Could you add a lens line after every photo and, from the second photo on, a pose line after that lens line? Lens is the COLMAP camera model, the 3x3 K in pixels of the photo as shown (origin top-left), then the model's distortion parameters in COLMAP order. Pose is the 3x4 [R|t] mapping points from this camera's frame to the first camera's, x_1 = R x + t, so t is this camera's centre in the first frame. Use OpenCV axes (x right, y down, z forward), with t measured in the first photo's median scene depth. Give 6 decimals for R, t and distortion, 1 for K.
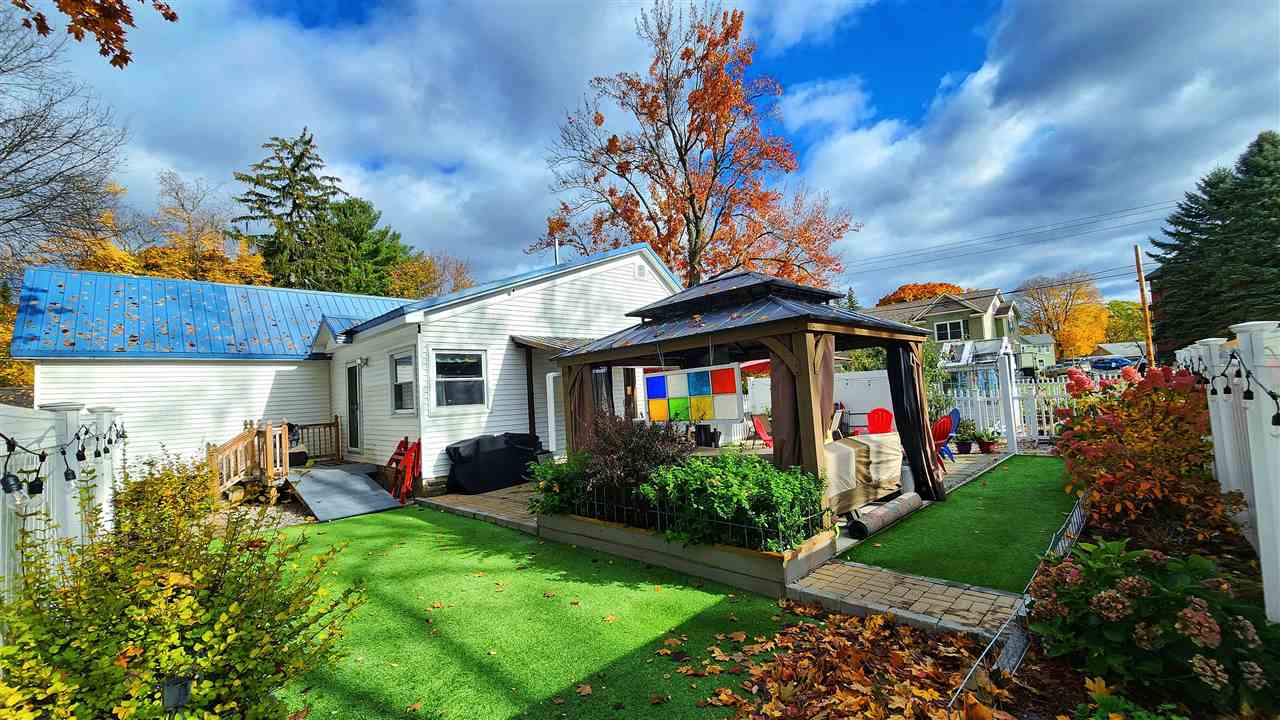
lens RADIAL K [[520.4, 0, 634.2], [0, 520.4, 368.2], [0, 0, 1]] dist [0.003003, -0.003947]
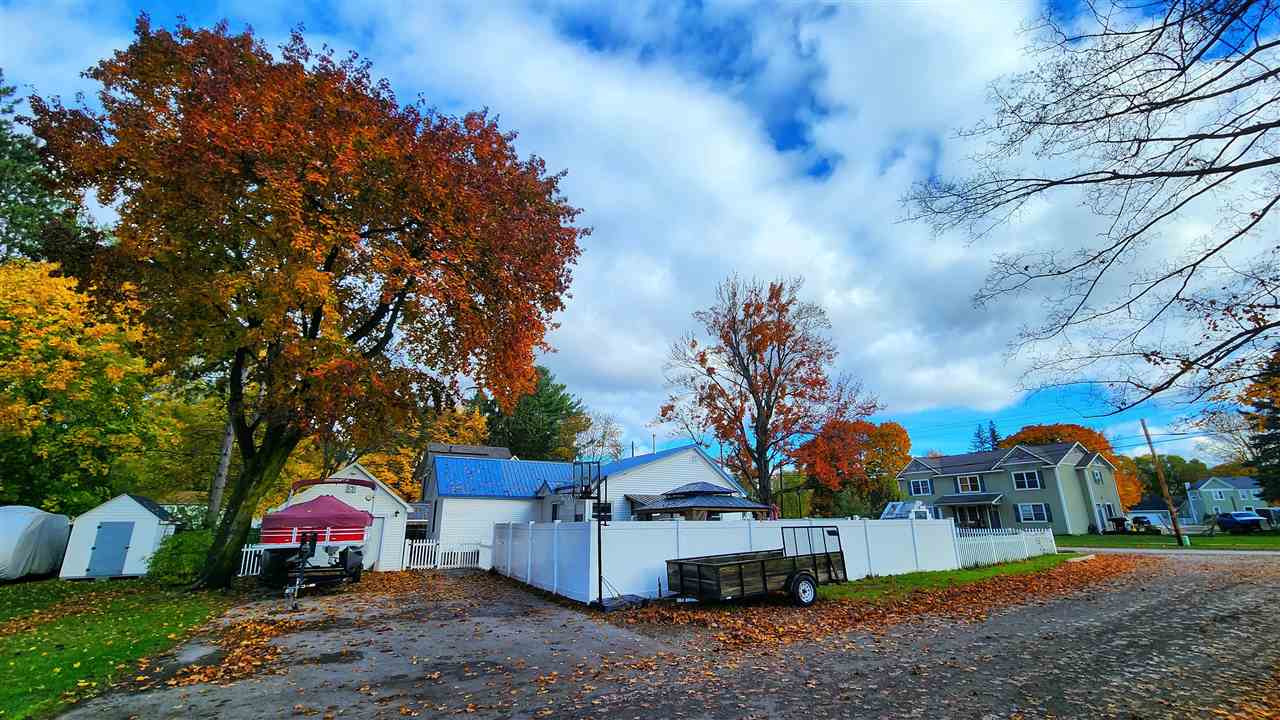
lens RADIAL K [[522.4, 0, 634.1], [0, 522.4, 369.4], [0, 0, 1]] dist [0.001944, -0.002043]
pose [[0.963252, -0.024049, -0.267521, 0.189699], [-0.037499, 0.974189, -0.222597, -0.040234], [0.265969, 0.224449, 0.937488, -0.553226]]
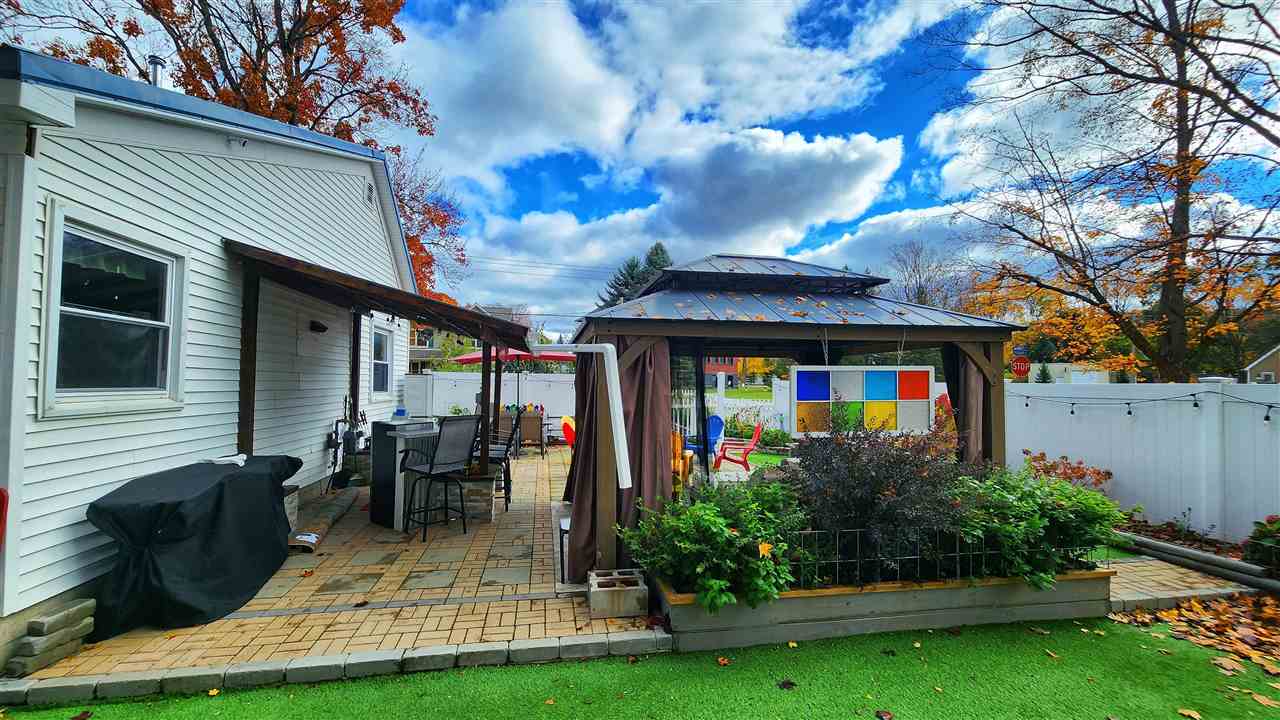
lens RADIAL K [[522.4, 0, 634.1], [0, 522.4, 369.4], [0, 0, 1]] dist [0.001944, -0.002043]
pose [[0.562442, 0.086667, 0.822282, -0.183164], [-0.087559, 0.995143, -0.044995, 0.017996], [-0.822188, -0.046691, 0.567299, 0.205337]]
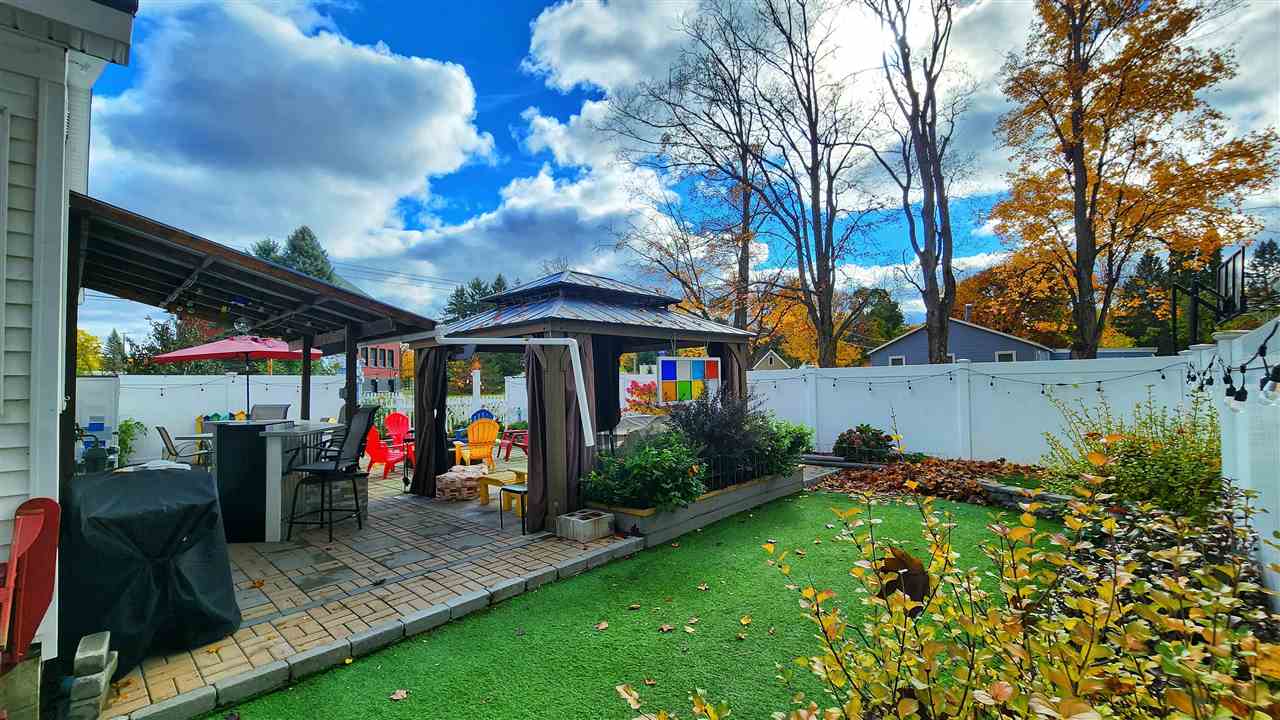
lens RADIAL K [[522.4, 0, 634.1], [0, 522.4, 369.4], [0, 0, 1]] dist [0.001944, -0.002043]
pose [[-0.047998, 0.088587, 0.994911, -0.268903], [-0.027606, 0.995561, -0.089977, 0.034985], [-0.998466, -0.031785, -0.045339, 0.290969]]
